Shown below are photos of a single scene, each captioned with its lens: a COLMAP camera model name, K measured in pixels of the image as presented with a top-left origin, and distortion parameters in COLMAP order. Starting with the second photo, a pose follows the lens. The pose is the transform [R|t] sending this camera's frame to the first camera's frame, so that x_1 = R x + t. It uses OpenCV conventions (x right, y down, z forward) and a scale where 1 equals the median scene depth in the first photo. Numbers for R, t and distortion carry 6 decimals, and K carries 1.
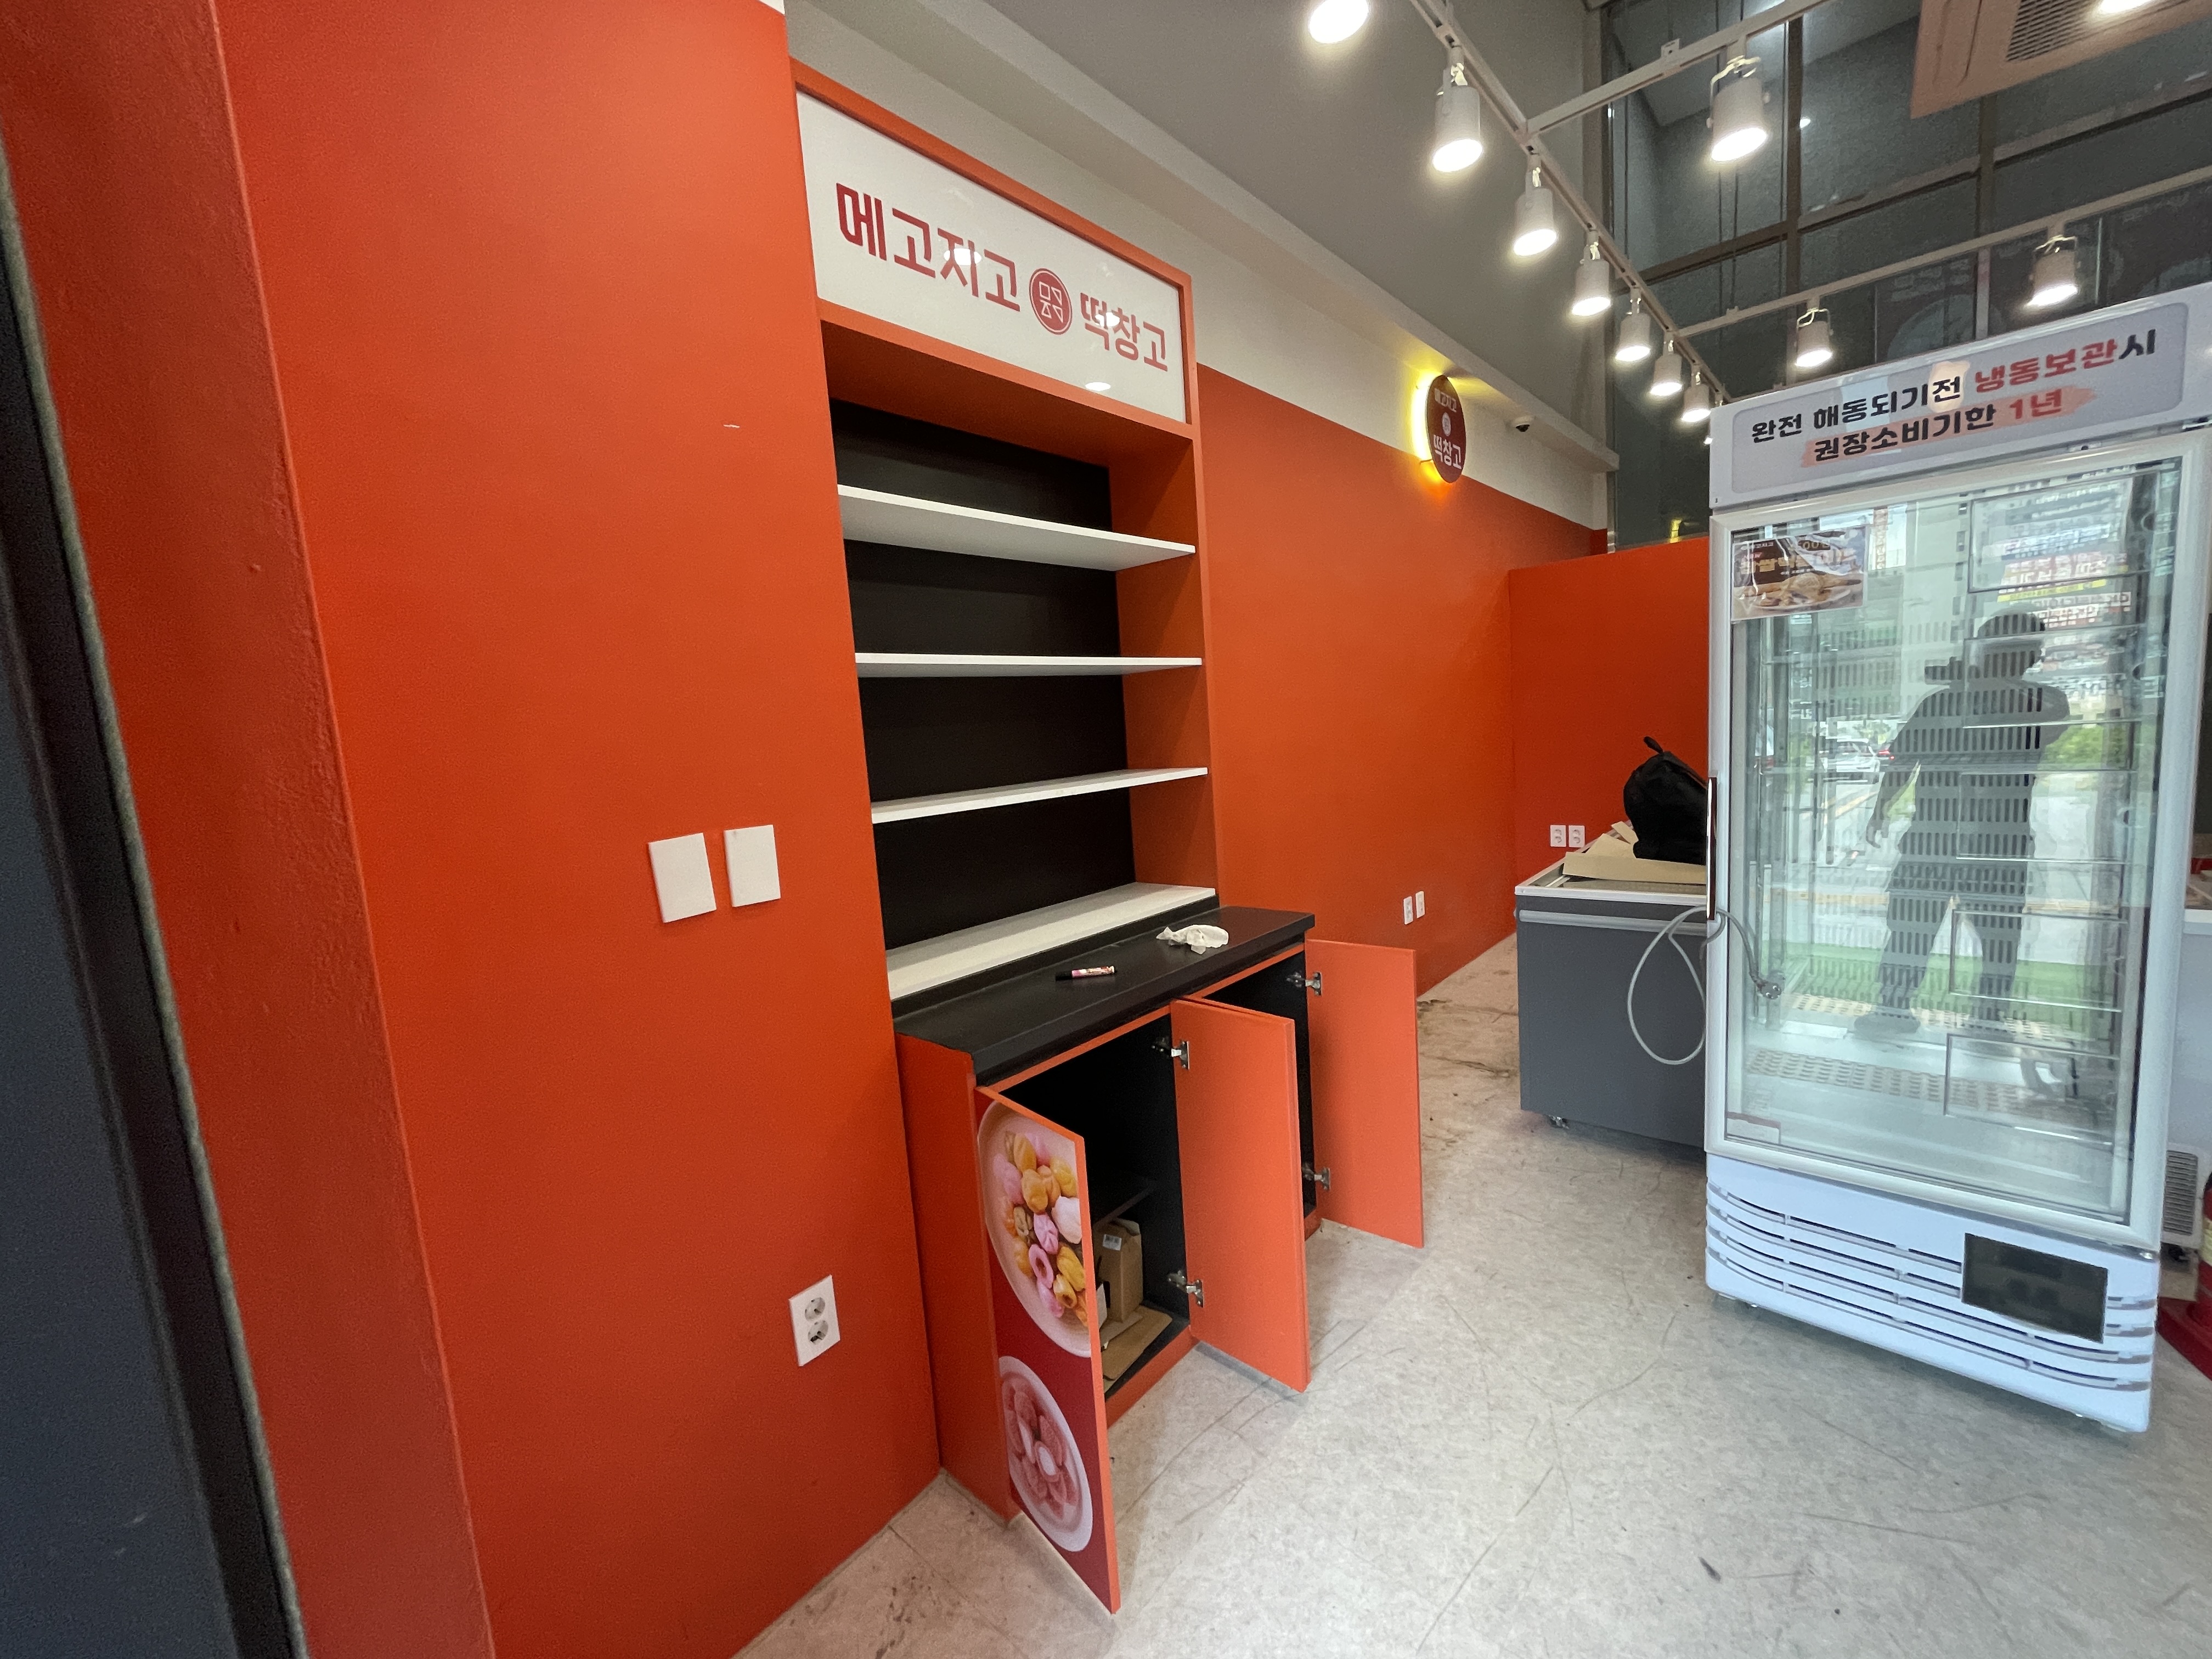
lens RADIAL K [[895.9, 0, 1107.2], [0, 895.9, 828.3], [0, 0, 1]] dist [-0.001000, 0.000799]
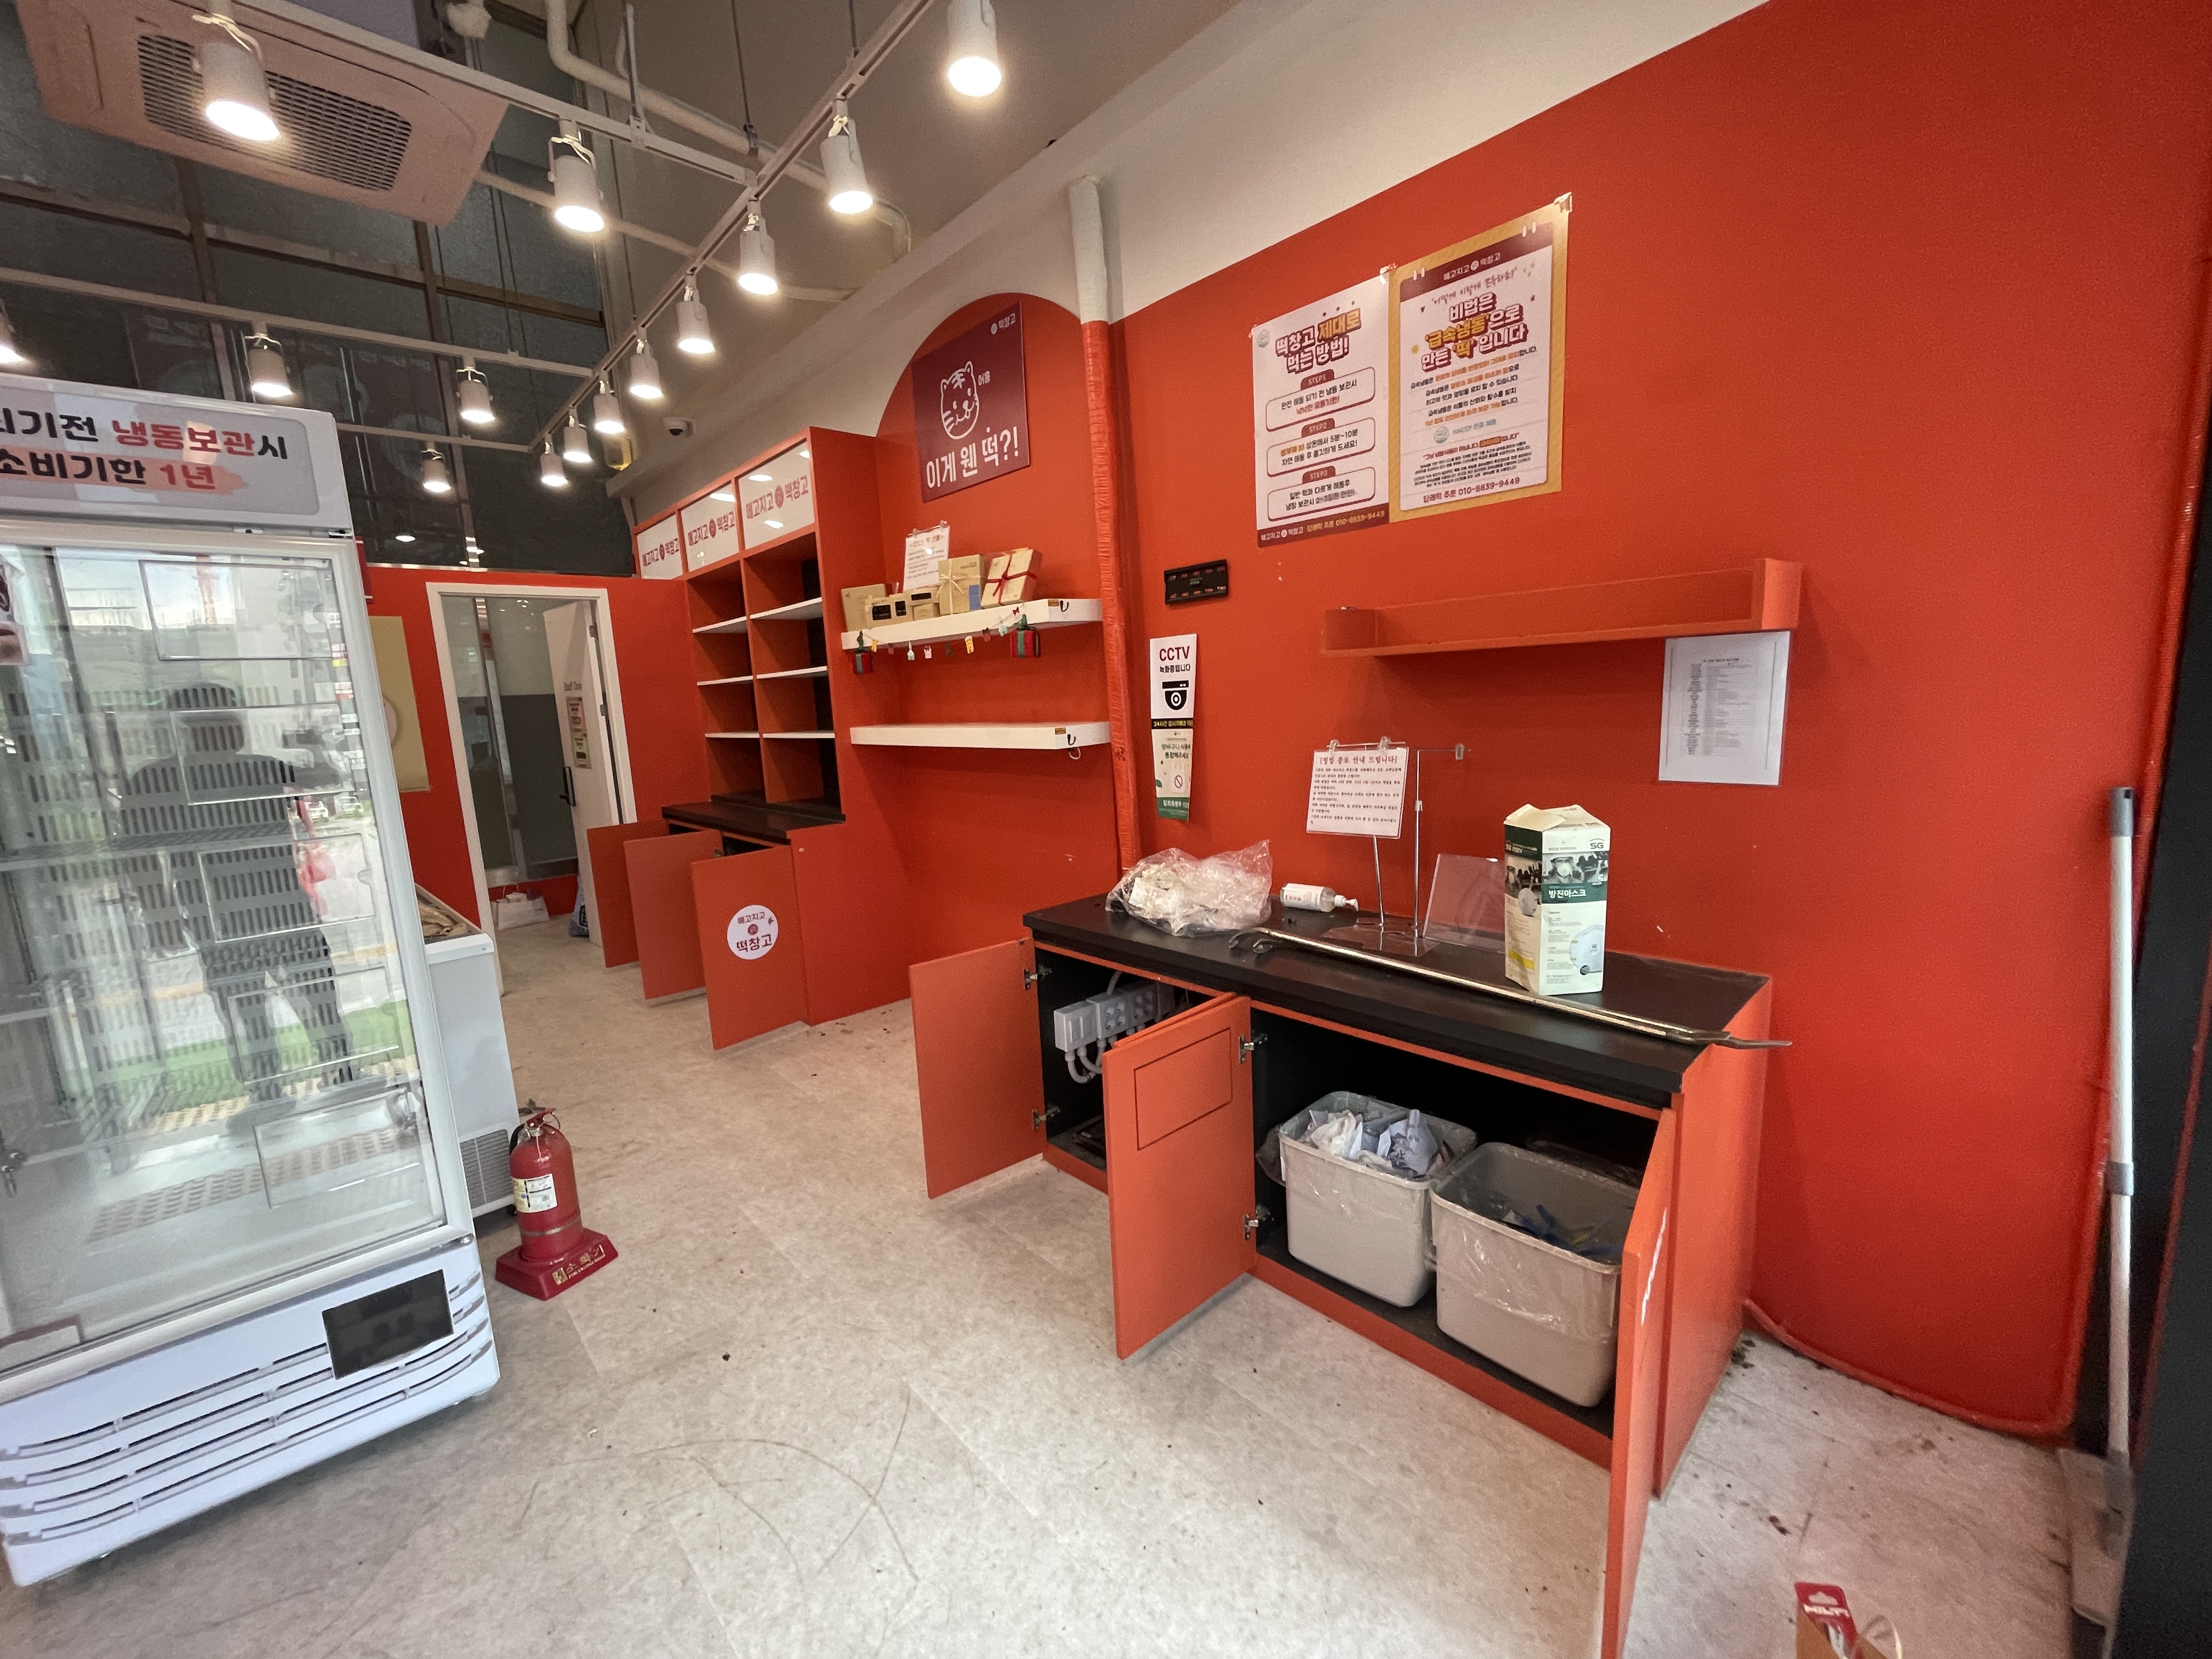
lens RADIAL K [[895.9, 0, 1117.4], [0, 895.9, 823.8], [0, 0, 1]] dist [-0.001000, 0.000799]
pose [[0.096801, -0.080164, 0.992070, 0.116242], [0.154794, 0.985835, 0.064556, -0.003197], [-0.983193, 0.147318, 0.107839, -0.040918]]
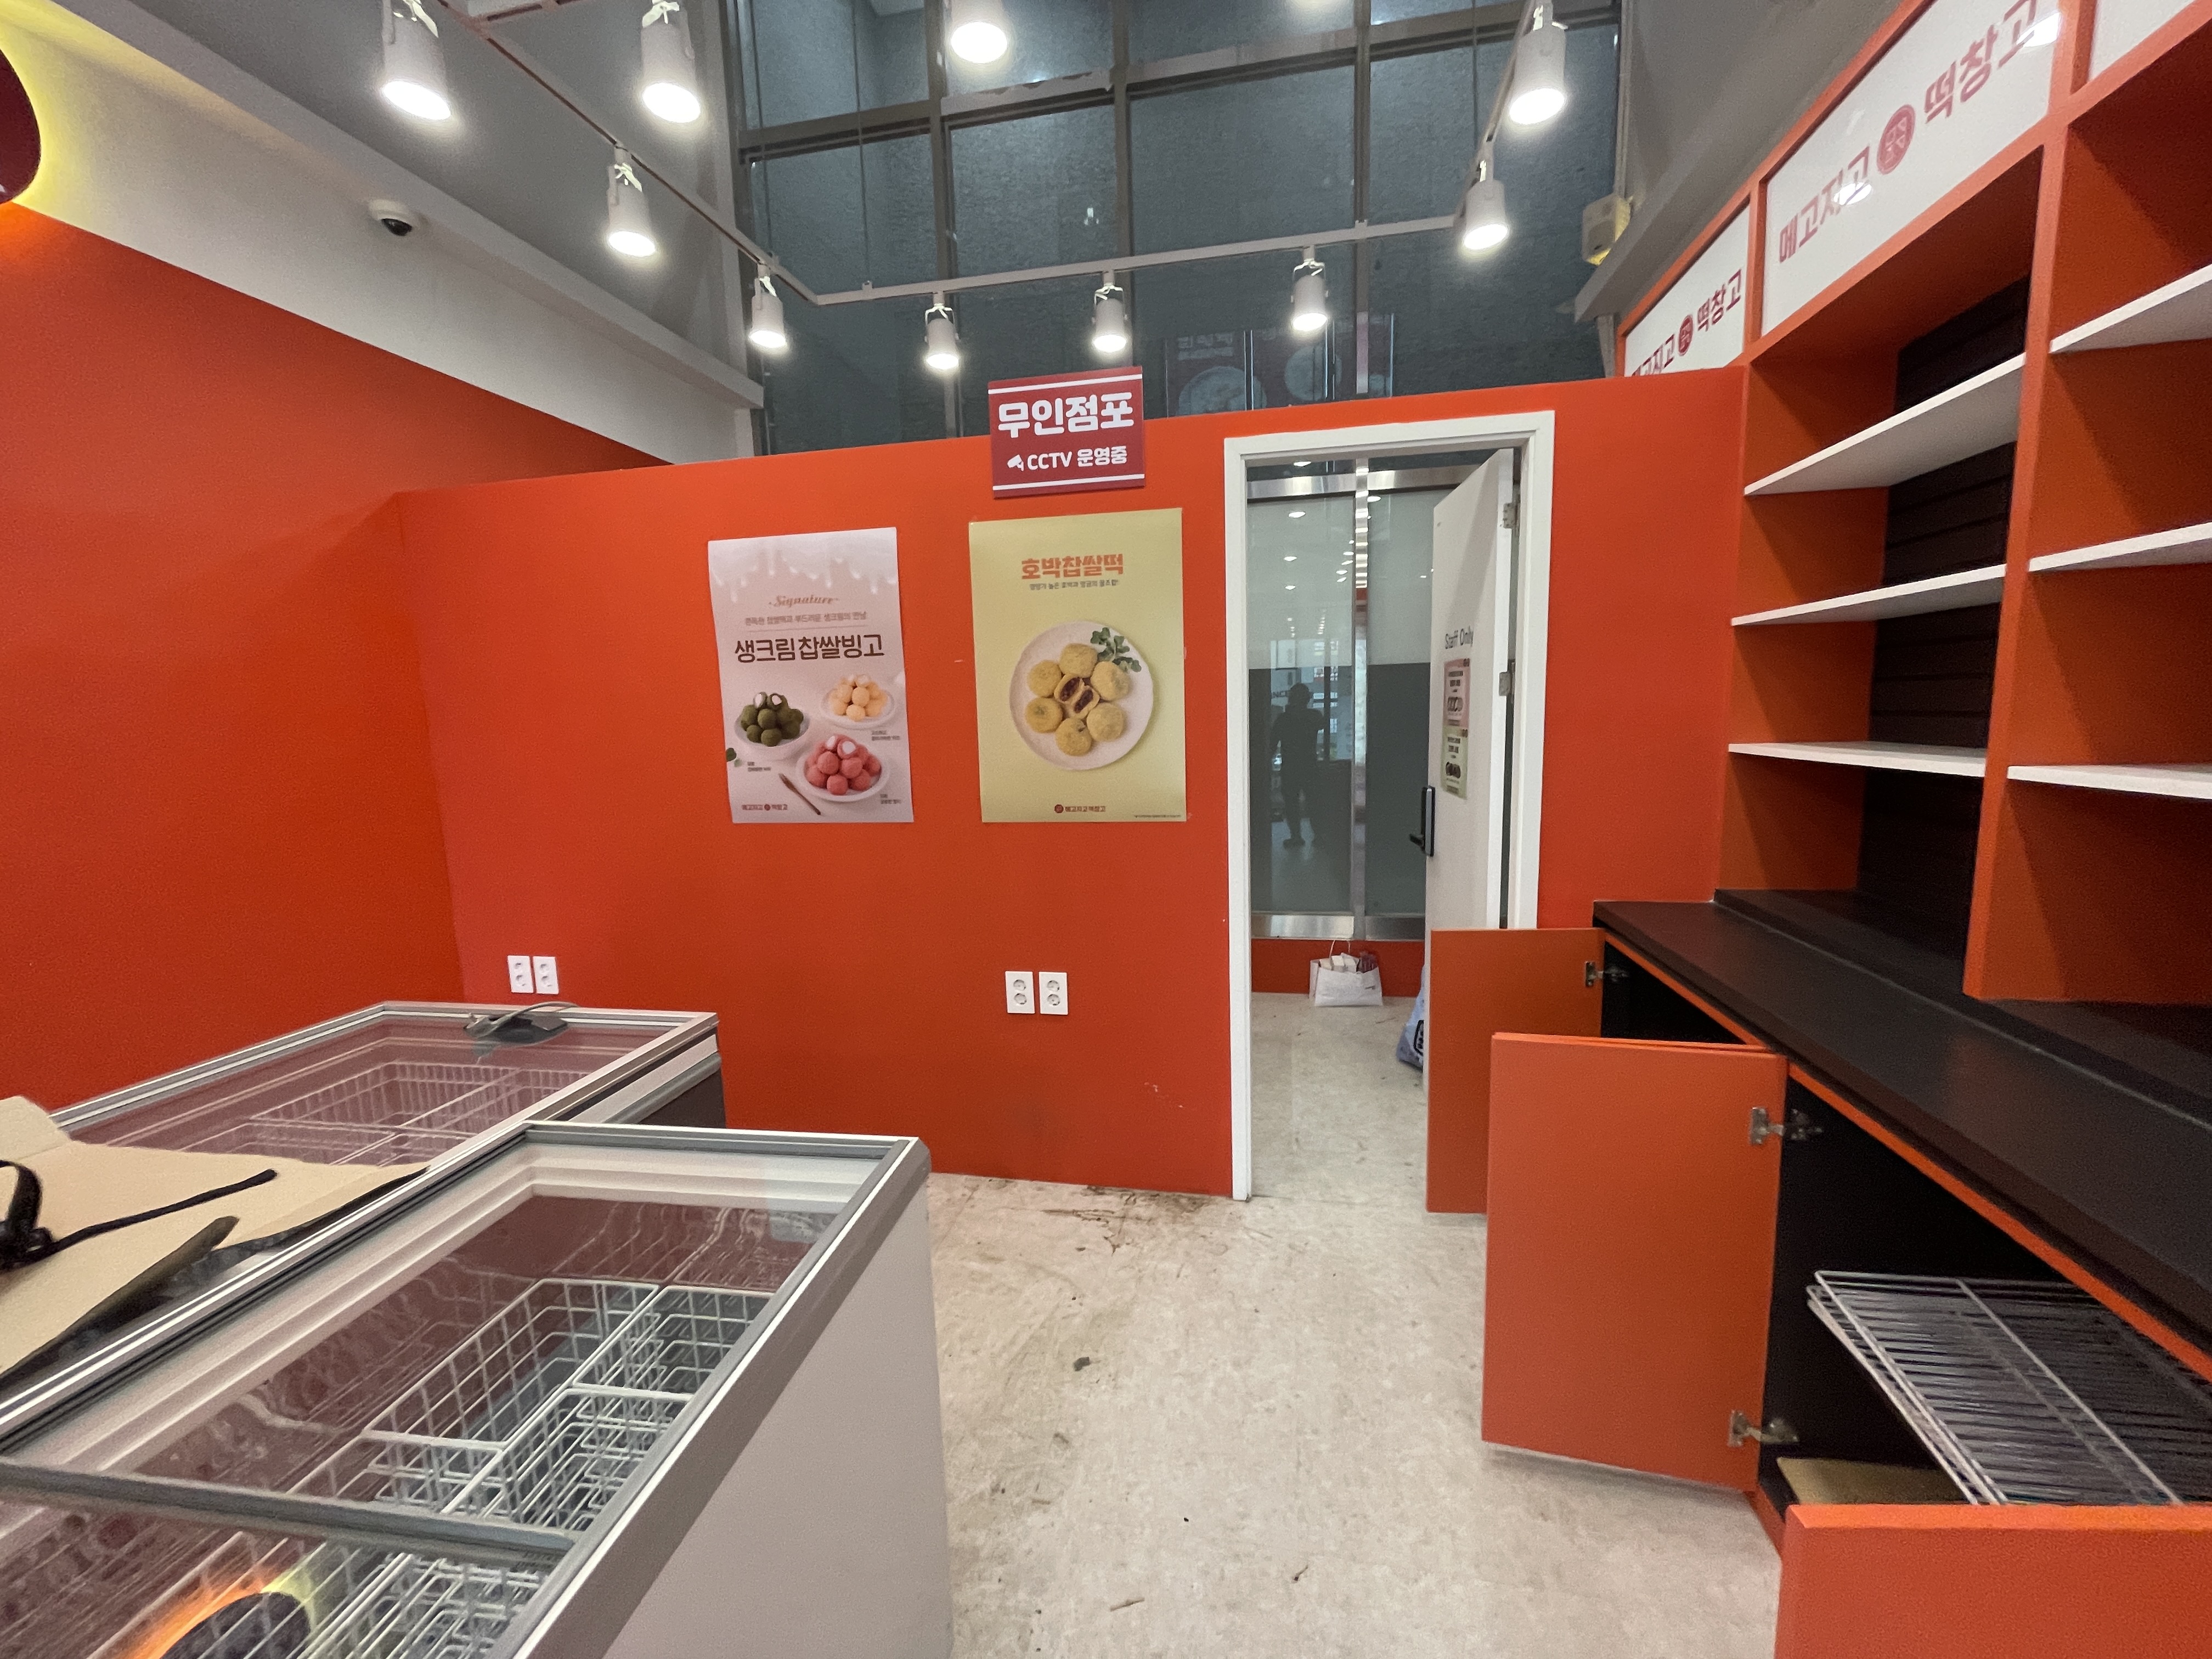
lens RADIAL K [[895.9, 0, 1128.3], [0, 895.9, 830.3], [0, 0, 1]] dist [-0.001000, 0.000799]
pose [[0.847297, -0.011384, 0.530998, 0.703789], [0.019158, 0.999775, -0.009135, -0.082262], [-0.530774, 0.017913, 0.847324, 0.360548]]
